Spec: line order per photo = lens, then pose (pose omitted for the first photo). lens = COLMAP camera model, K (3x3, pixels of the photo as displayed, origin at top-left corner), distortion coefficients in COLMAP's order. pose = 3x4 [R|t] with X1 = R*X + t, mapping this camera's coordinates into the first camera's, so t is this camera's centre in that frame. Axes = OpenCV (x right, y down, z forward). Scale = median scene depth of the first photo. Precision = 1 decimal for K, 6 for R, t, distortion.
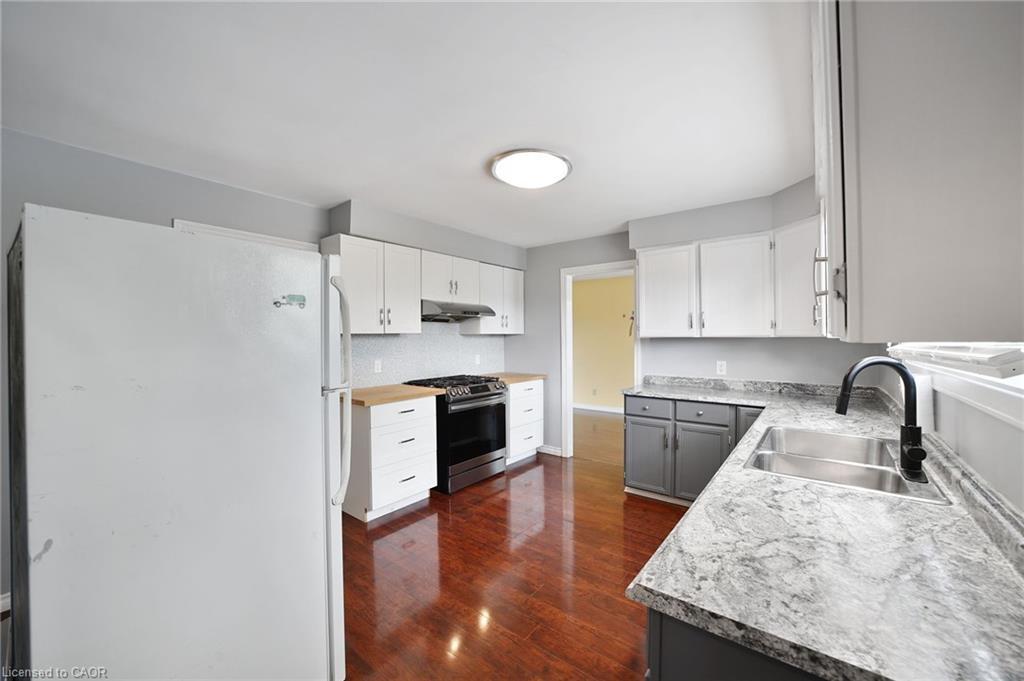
lens RADIAL K [[396.3, 0, 512.0], [0, 396.3, 335.4], [0, 0, 1]] dist [-0.030657, 0.003504]
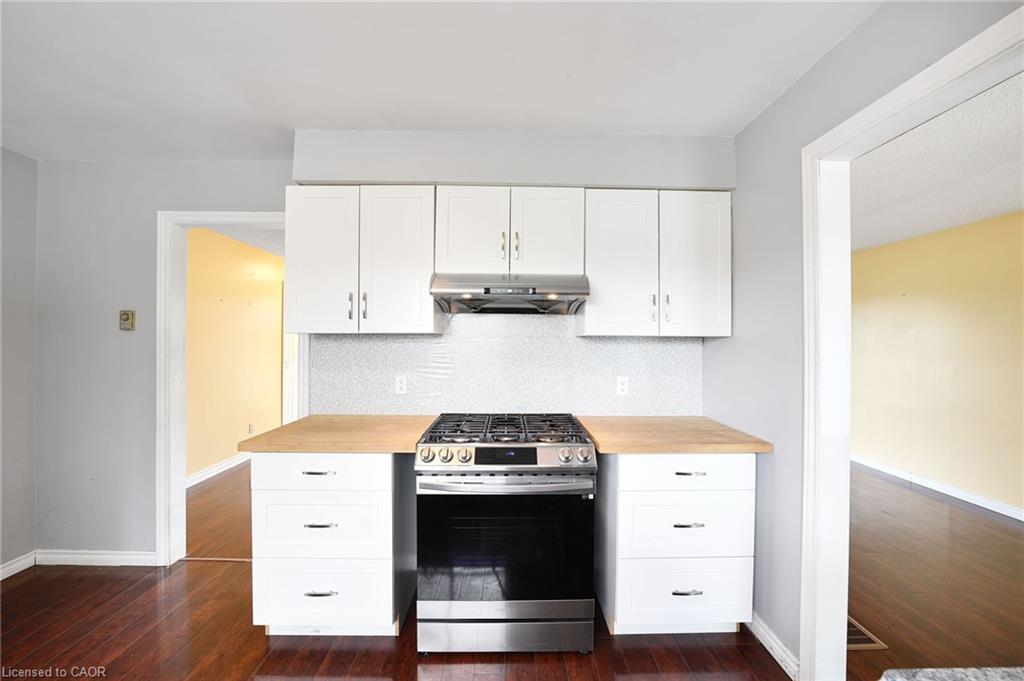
lens RADIAL K [[396.3, 0, 516.0], [0, 396.3, 338.8], [0, 0, 1]] dist [-0.030657, 0.003504]
pose [[0.638038, 0.010059, -0.769939, 0.305775], [-0.011376, 0.999929, 0.003636, -0.000319], [0.769920, 0.006439, 0.638107, 0.798136]]
